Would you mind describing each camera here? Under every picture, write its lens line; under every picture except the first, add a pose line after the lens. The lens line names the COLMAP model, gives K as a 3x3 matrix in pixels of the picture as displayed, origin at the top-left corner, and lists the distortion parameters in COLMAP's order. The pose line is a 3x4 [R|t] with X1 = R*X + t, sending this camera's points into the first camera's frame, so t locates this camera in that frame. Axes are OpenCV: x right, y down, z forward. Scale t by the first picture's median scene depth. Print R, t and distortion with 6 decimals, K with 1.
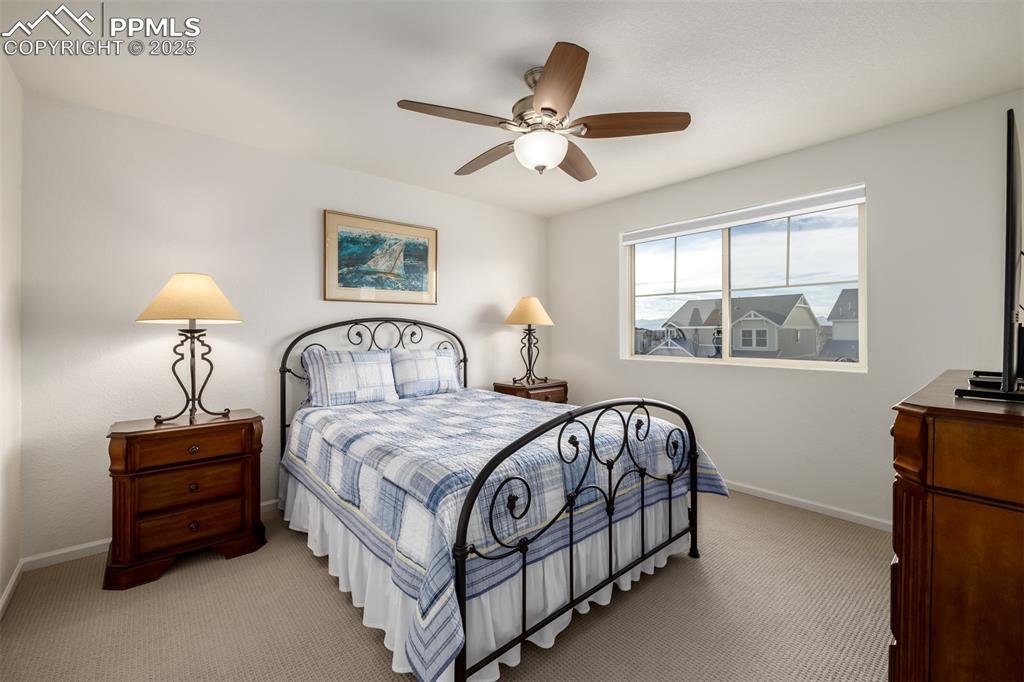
lens RADIAL K [[430.8, 0, 510.4], [0, 430.8, 336.8], [0, 0, 1]] dist [-0.000976, 0.000599]
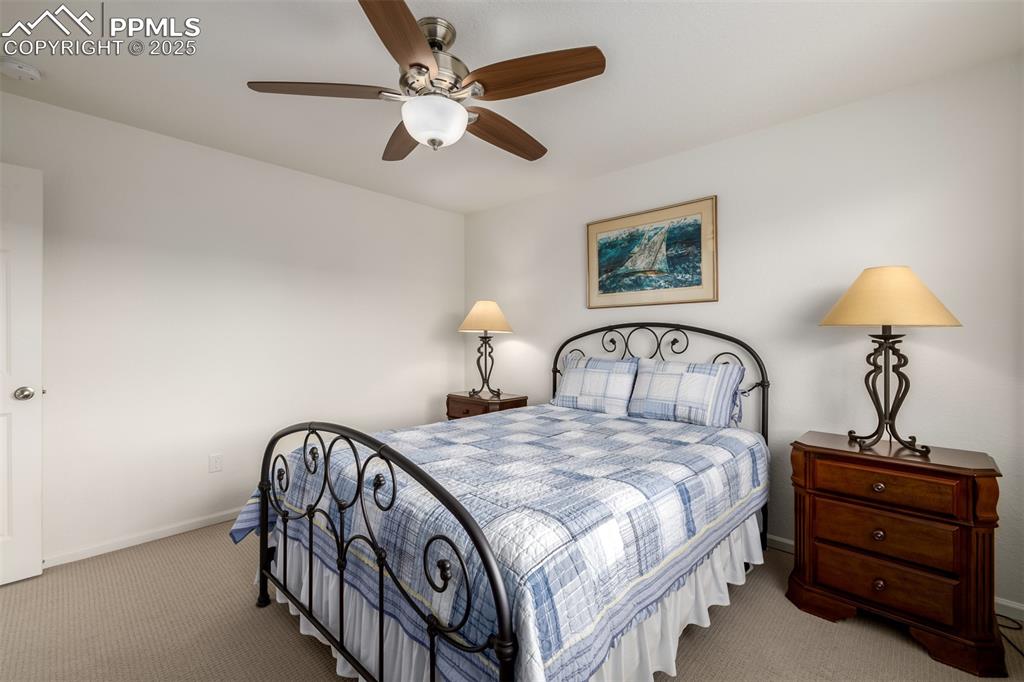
lens RADIAL K [[430.8, 0, 513.3], [0, 430.8, 341.9], [0, 0, 1]] dist [-0.000976, 0.000599]
pose [[0.111613, 0.010932, -0.993692, 0.563816], [-0.014230, 0.999855, 0.009402, -0.009706], [0.993650, 0.013091, 0.111753, 0.654871]]
